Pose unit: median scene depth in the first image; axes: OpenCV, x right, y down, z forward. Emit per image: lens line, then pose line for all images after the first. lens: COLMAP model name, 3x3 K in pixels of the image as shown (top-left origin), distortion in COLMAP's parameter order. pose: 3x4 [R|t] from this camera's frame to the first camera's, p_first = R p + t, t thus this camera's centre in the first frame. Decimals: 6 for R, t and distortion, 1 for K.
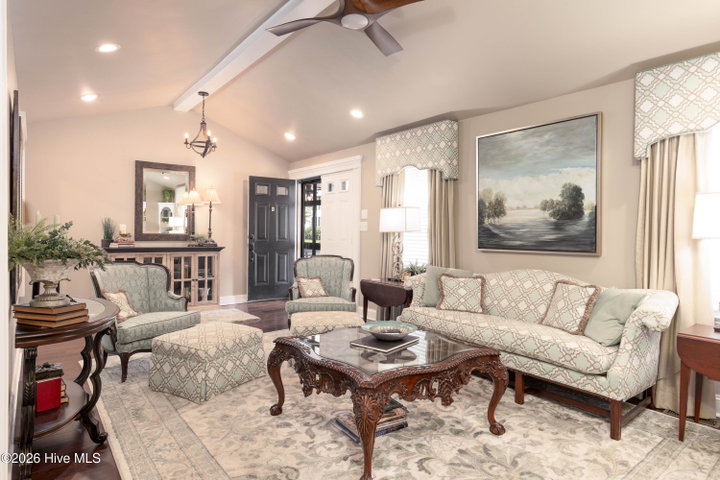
lens RADIAL K [[415.5, 0, 360.6], [0, 415.5, 238.6], [0, 0, 1]] dist [0.000081, 0.000213]
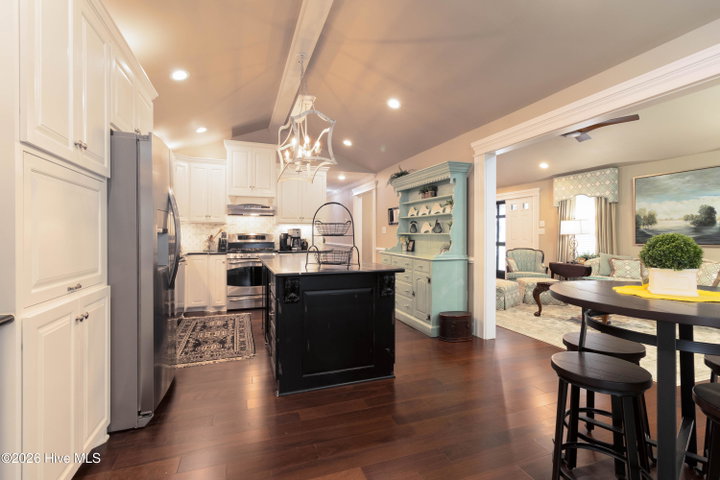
lens RADIAL K [[333.6, 0, 359.2], [0, 333.6, 237.2], [0, 0, 1]] dist [0.006767, 0.000492]
pose [[0.944660, -0.008119, -0.327952, -0.314803], [0.004209, 0.999911, -0.012633, 0.009670], [0.328025, 0.010554, 0.944610, -0.623491]]
